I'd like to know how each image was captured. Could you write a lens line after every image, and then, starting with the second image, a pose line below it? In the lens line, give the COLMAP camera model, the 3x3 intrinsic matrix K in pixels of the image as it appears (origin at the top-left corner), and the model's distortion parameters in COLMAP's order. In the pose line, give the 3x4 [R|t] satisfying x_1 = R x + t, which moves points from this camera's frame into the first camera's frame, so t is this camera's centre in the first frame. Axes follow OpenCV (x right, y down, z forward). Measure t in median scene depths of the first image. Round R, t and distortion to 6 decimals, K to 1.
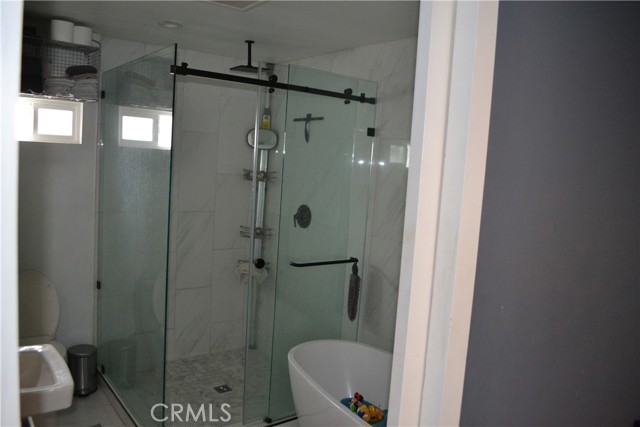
lens RADIAL K [[518.3, 0, 320.0], [0, 518.3, 213.5], [0, 0, 1]] dist [-0.069066, -0.004237]
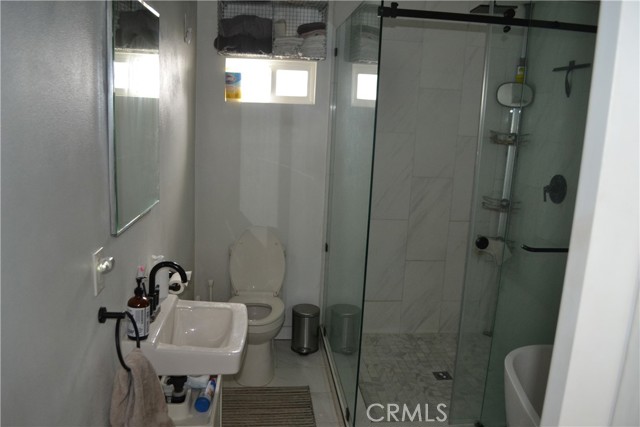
lens RADIAL K [[518.3, 0, 320.0], [0, 518.3, 213.5], [0, 0, 1]] dist [-0.069066, -0.004237]
pose [[0.859571, 0.073646, -0.505681, 0.061325], [-0.040441, 0.996261, 0.076351, -0.002294], [0.509413, -0.045179, 0.859335, 0.130675]]
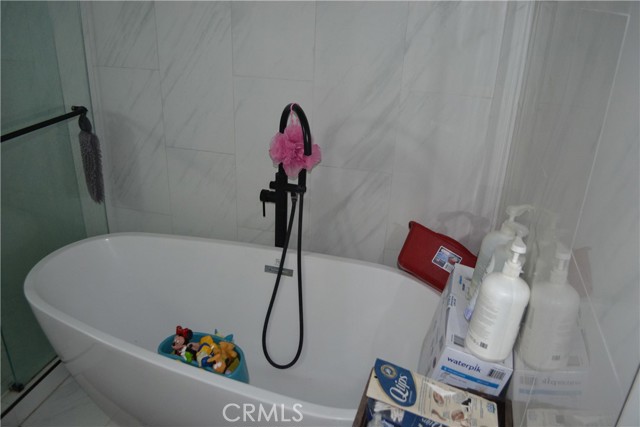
lens RADIAL K [[518.3, 0, 320.0], [0, 518.3, 213.5], [0, 0, 1]] dist [-0.069066, -0.004237]
pose [[0.797952, -0.300779, 0.522307, -0.053225], [0.084792, 0.913984, 0.396793, -0.013481], [-0.596727, -0.272334, 0.754819, 0.301429]]
